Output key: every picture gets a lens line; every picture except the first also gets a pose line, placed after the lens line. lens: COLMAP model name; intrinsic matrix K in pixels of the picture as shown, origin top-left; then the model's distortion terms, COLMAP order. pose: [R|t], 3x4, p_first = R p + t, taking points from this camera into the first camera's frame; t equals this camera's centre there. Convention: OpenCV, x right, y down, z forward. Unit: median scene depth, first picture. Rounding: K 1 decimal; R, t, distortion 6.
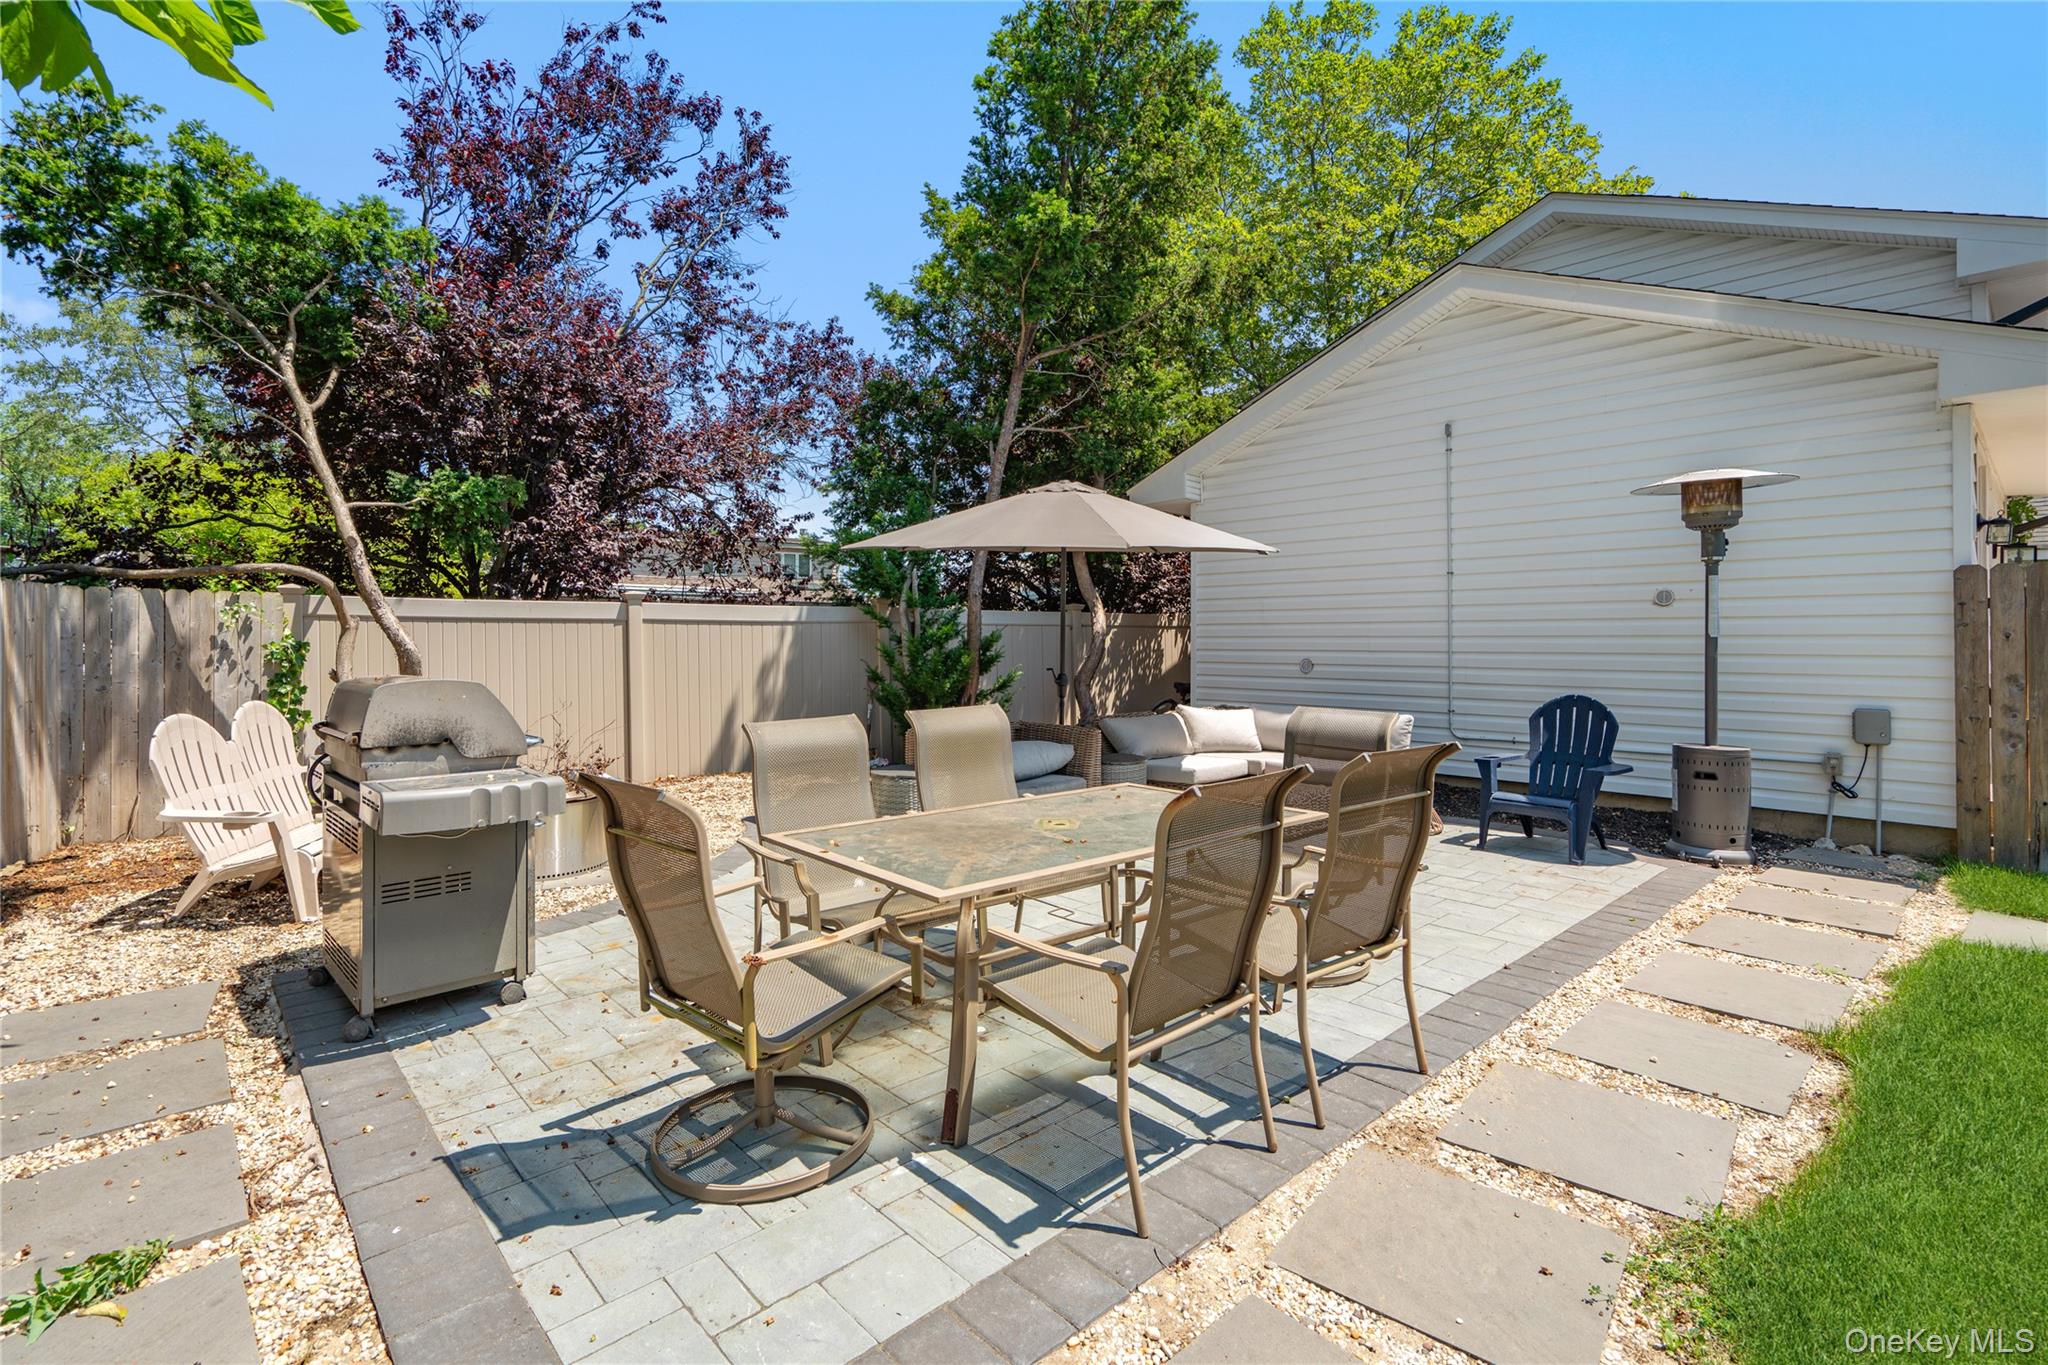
lens RADIAL K [[945.5, 0, 1010.4], [0, 945.5, 641.2], [0, 0, 1]] dist [-0.001373, -0.000020]
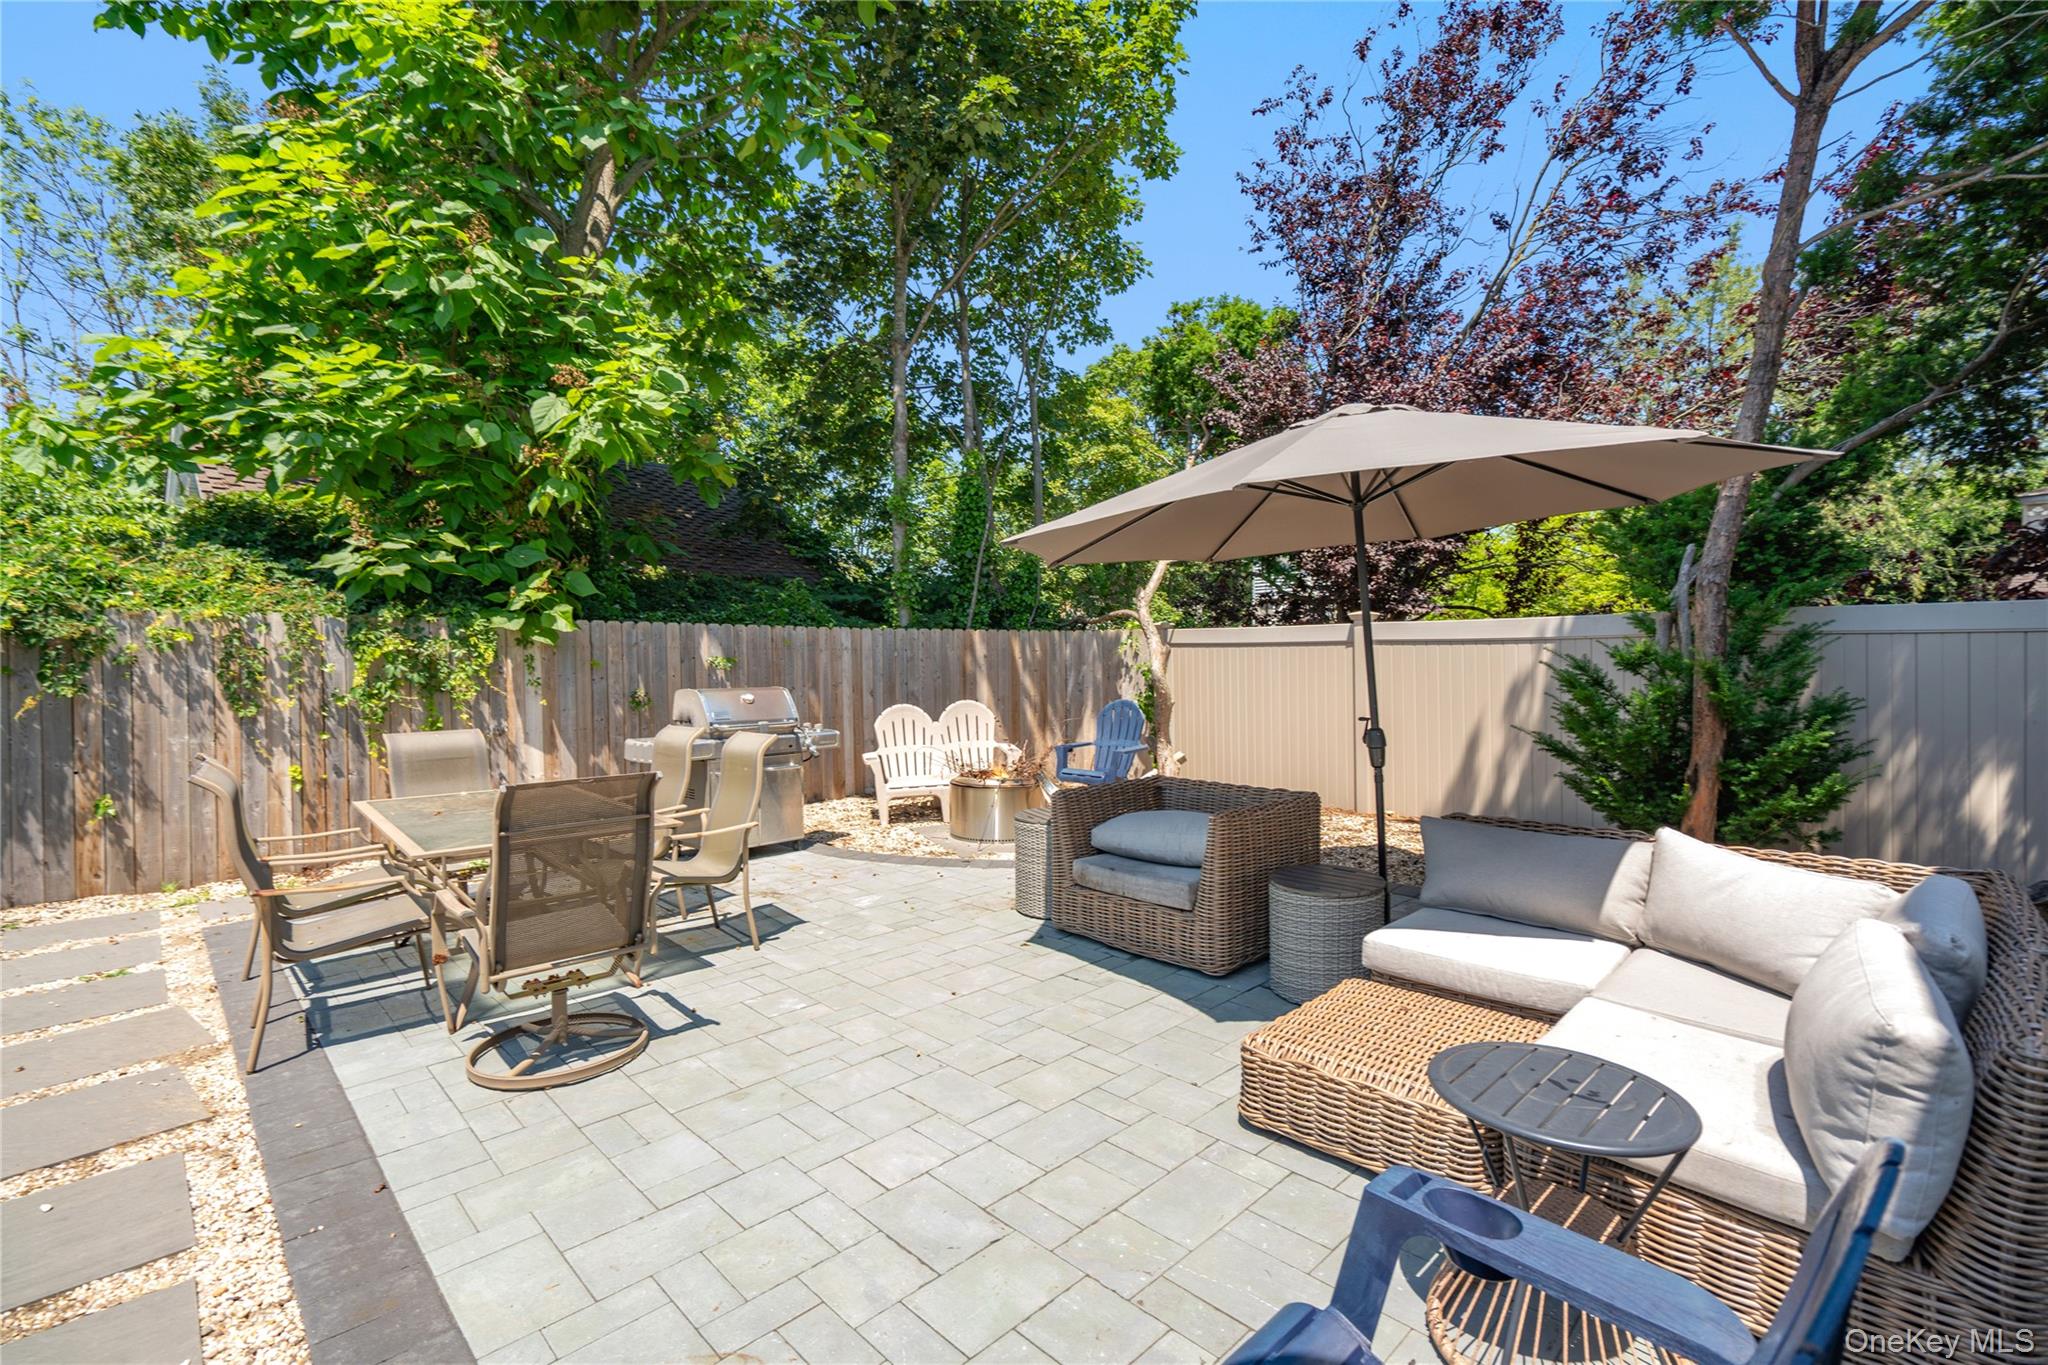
lens RADIAL K [[922.7, 0, 1019.2], [0, 922.7, 658.9], [0, 0, 1]] dist [0.001410, 0.000273]
pose [[0.037297, 0.004876, -0.999292, 0.644944], [0.002015, 0.999986, 0.004955, -0.012055], [0.999302, -0.002199, 0.037286, 0.775399]]
